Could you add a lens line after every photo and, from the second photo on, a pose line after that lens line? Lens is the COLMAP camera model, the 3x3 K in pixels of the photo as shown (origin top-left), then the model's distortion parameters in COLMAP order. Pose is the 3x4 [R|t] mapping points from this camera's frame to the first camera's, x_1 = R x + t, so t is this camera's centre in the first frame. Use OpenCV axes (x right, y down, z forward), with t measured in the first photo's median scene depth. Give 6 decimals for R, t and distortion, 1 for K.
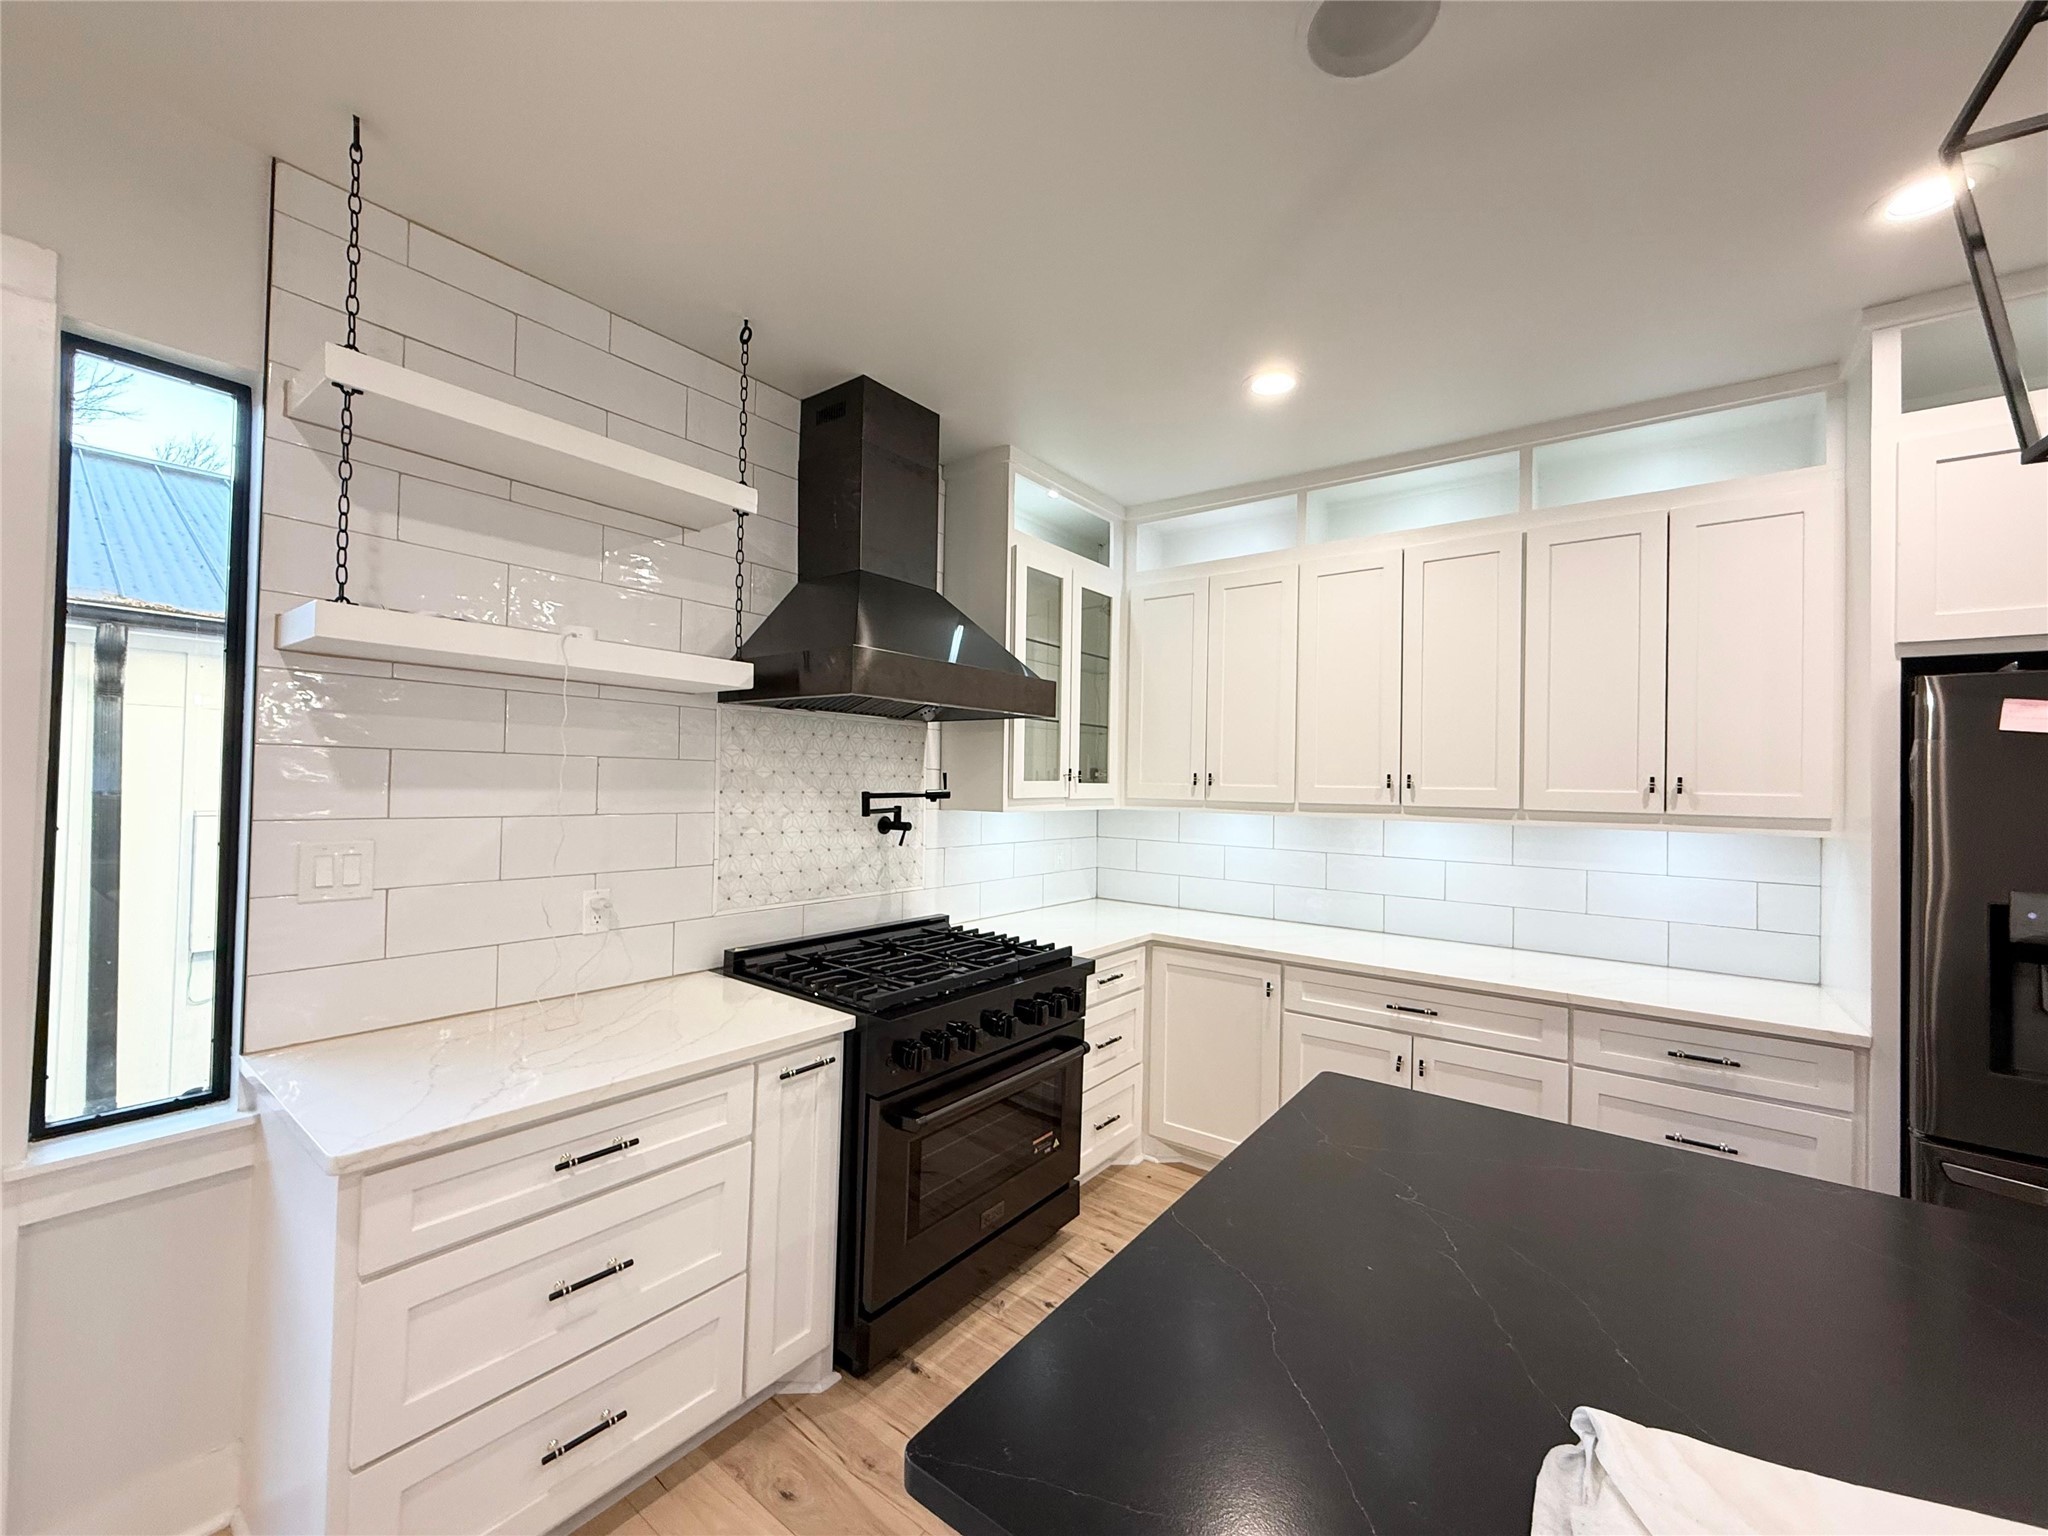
lens RADIAL K [[817.2, 0, 1017.3], [0, 817.2, 760.9], [0, 0, 1]] dist [-0.000066, 0.000616]
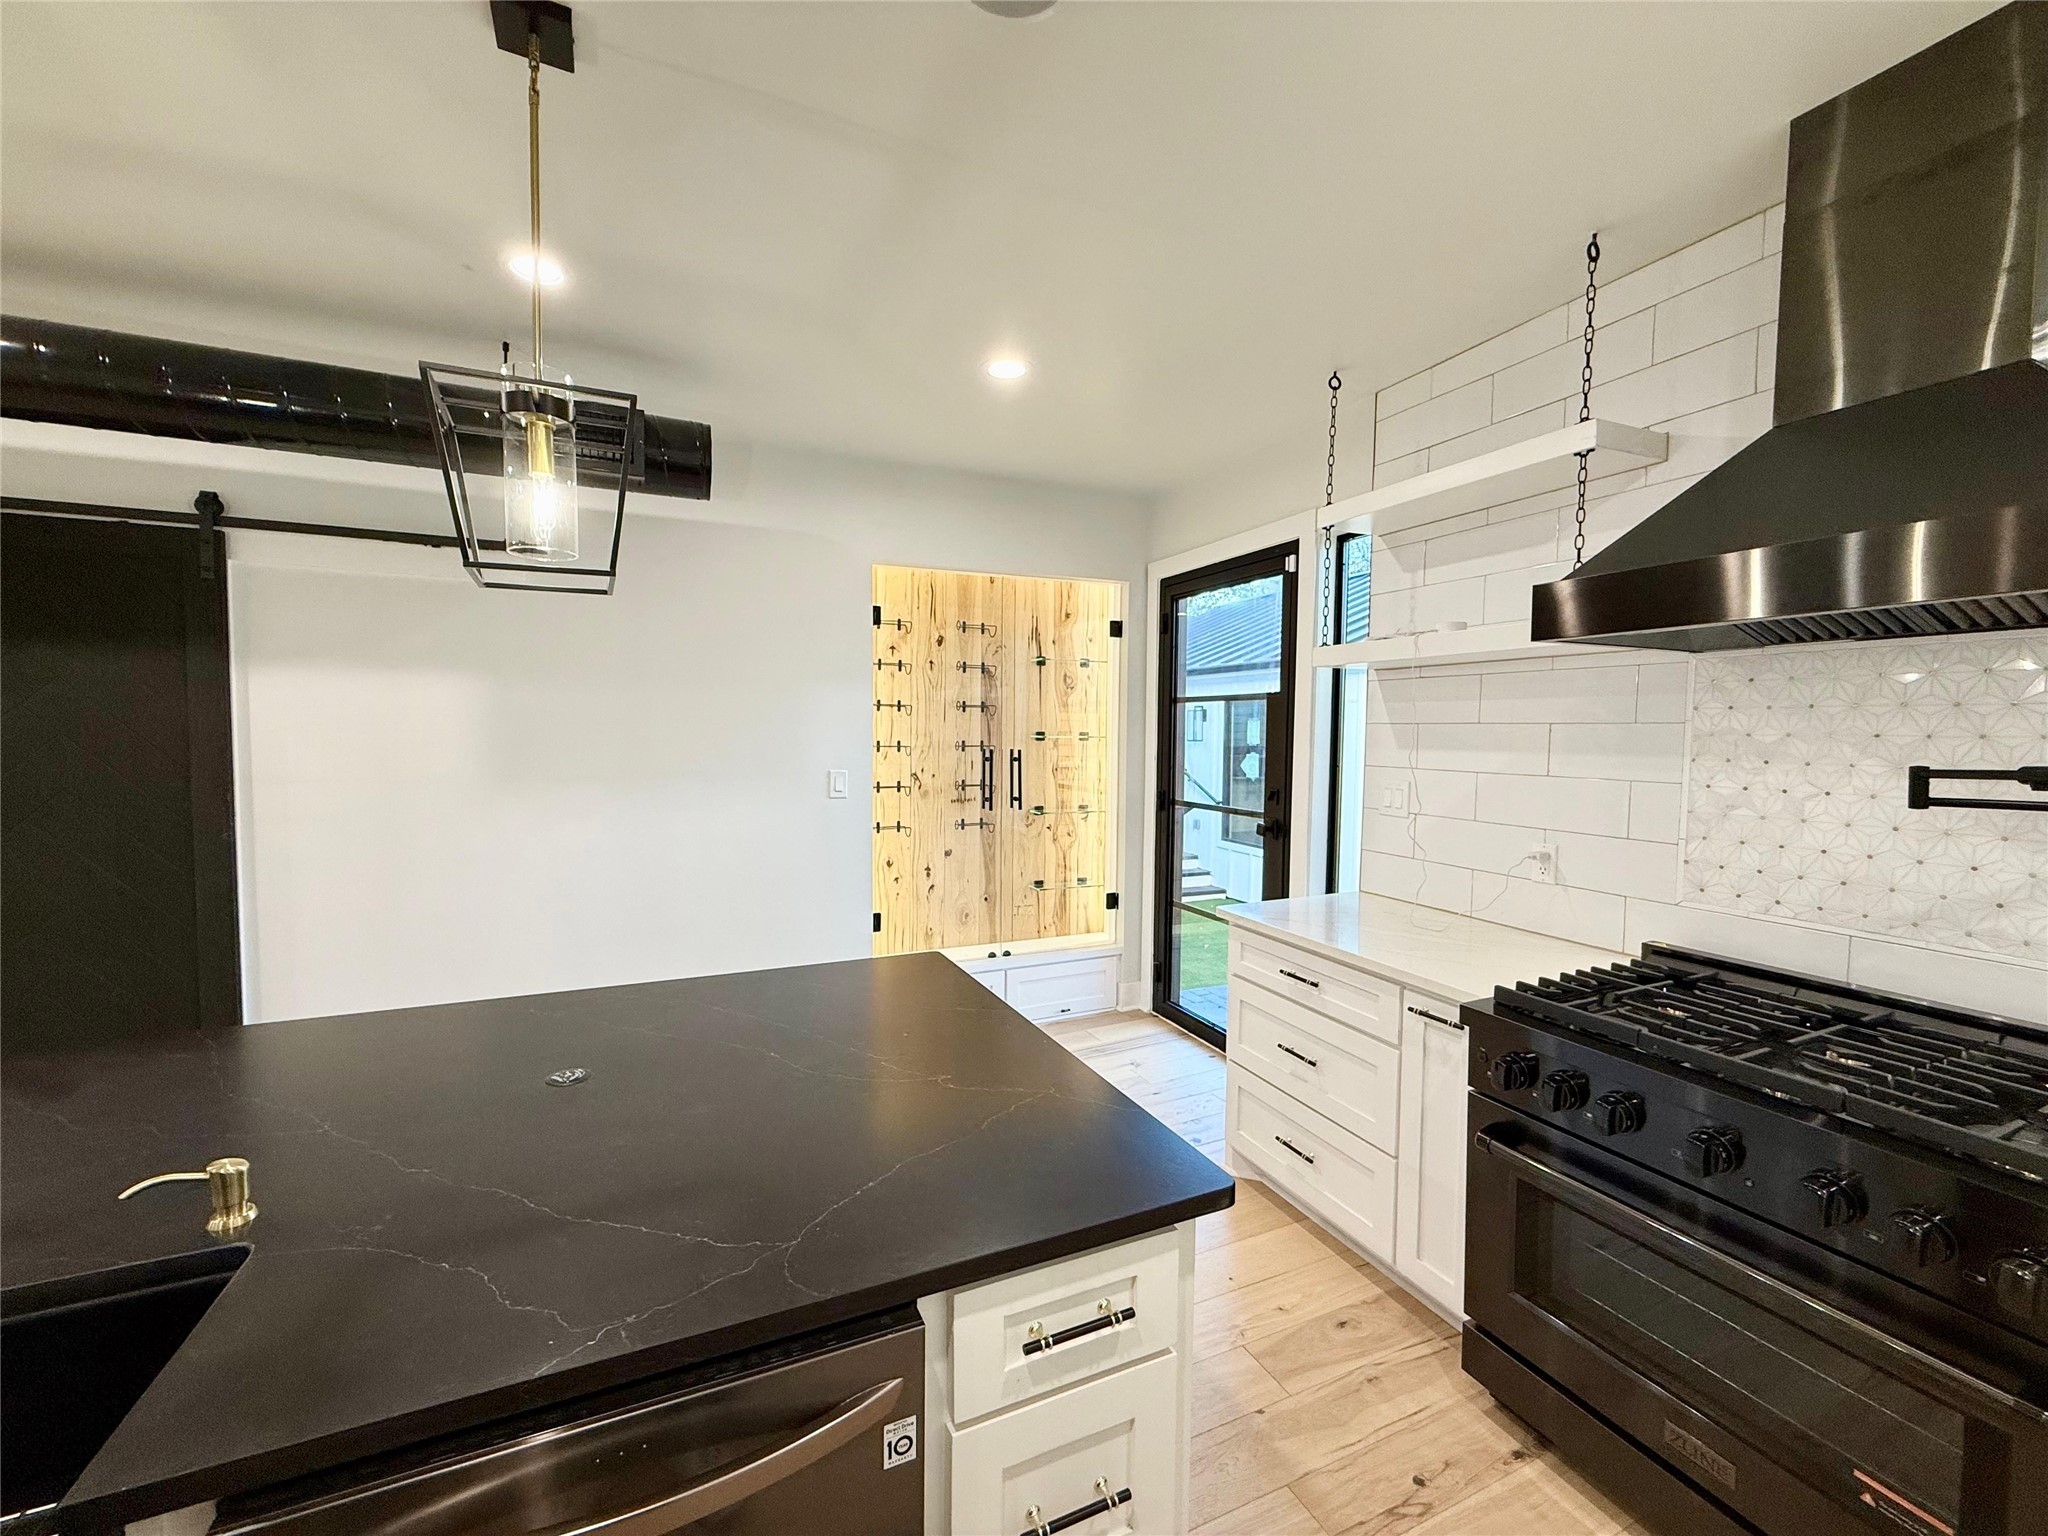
lens RADIAL K [[803.4, 0, 1025.2], [0, 803.4, 769.7], [0, 0, 1]] dist [-0.007644, 0.000289]
pose [[-0.472758, 0.012480, -0.881104, 0.660052], [-0.001776, 0.999884, 0.015115, 0.036059], [0.881190, 0.008710, -0.472681, 0.764535]]
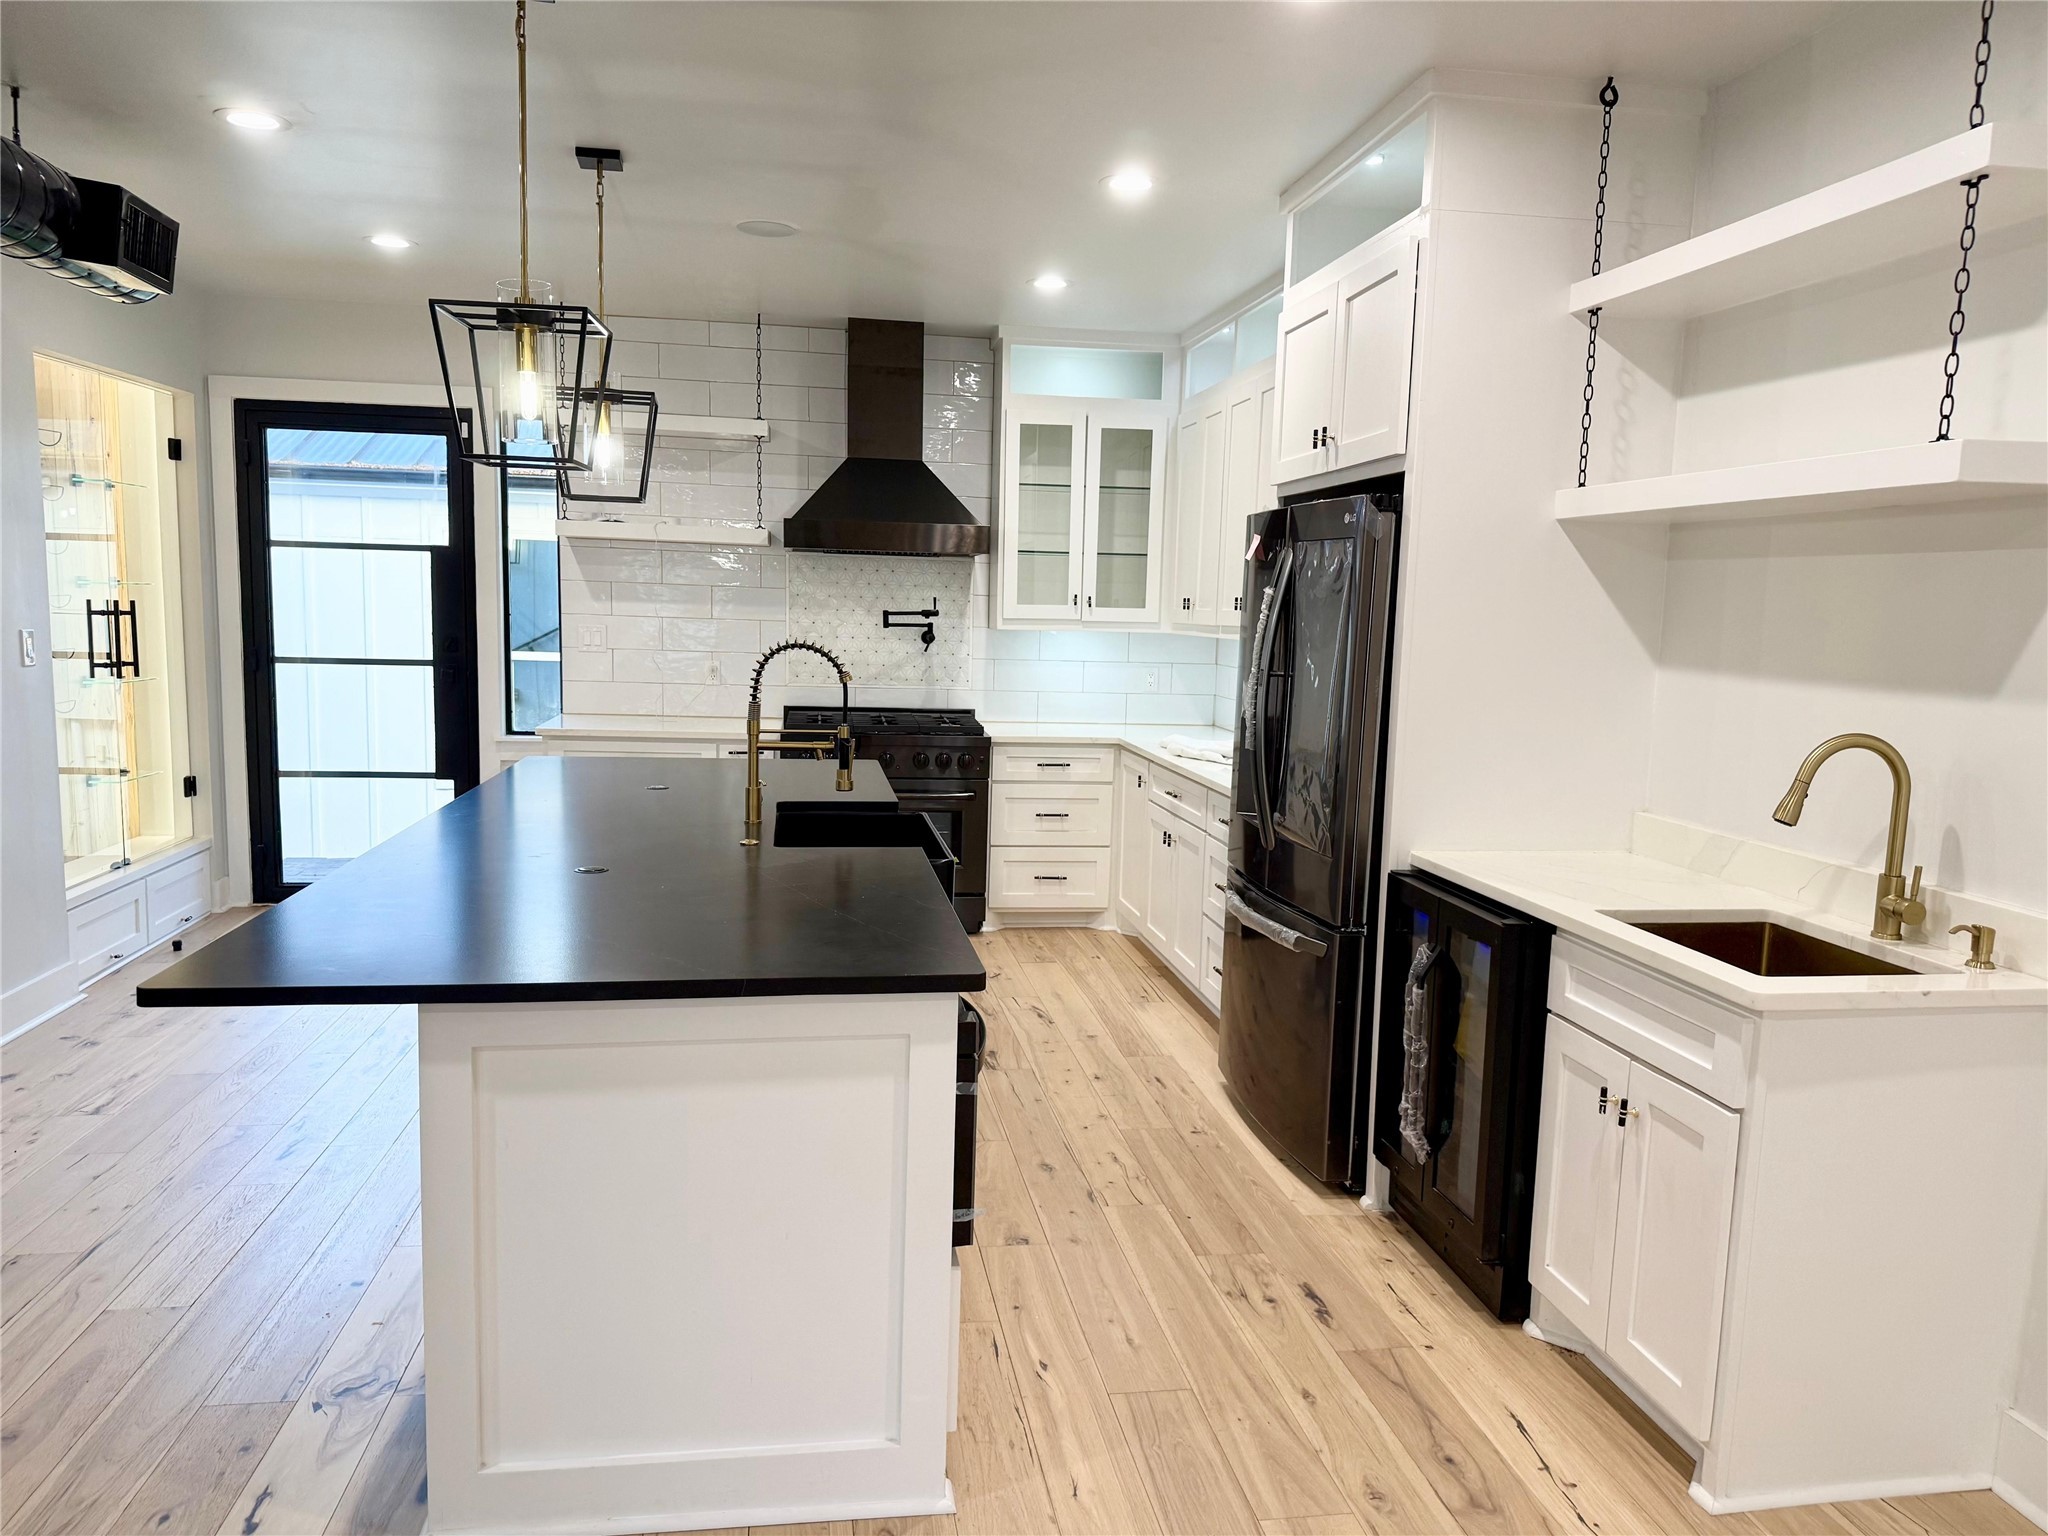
lens RADIAL K [[1411.0, 0, 1031.1], [0, 1411.0, 778.2], [0, 0, 1]] dist [-0.007542, -0.018668]
pose [[0.726657, 0.083317, -0.681930, 1.819905], [0.001332, 0.992446, 0.122674, 0.029465], [0.686999, -0.090051, 0.721057, -0.661682]]
